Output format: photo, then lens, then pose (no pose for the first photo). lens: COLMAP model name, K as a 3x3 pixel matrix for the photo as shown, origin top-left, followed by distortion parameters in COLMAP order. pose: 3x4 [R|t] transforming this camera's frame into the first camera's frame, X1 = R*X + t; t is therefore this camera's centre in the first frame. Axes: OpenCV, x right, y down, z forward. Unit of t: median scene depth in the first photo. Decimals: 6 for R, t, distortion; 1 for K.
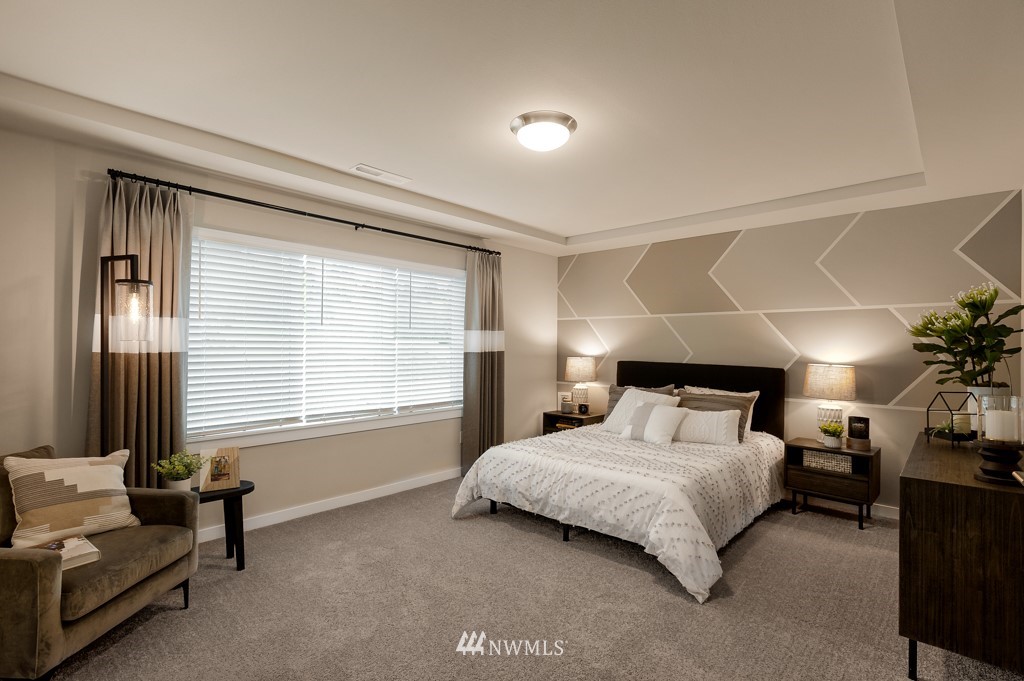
lens RADIAL K [[485.5, 0, 507.7], [0, 485.5, 346.5], [0, 0, 1]] dist [-0.000110, 0.001087]
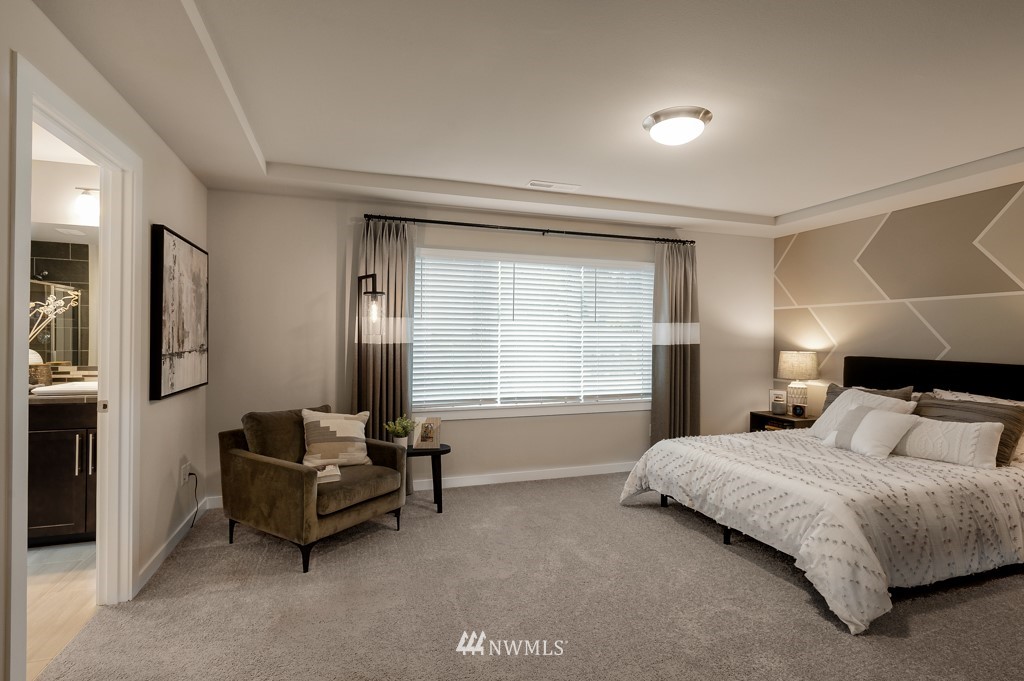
lens RADIAL K [[485.5, 0, 493.6], [0, 485.5, 337.3], [0, 0, 1]] dist [-0.000110, 0.001087]
pose [[0.873475, -0.003067, -0.486859, 0.177726], [-0.000032, 0.999980, -0.006358, 0.003569], [0.486868, 0.005569, 0.873458, -0.047879]]
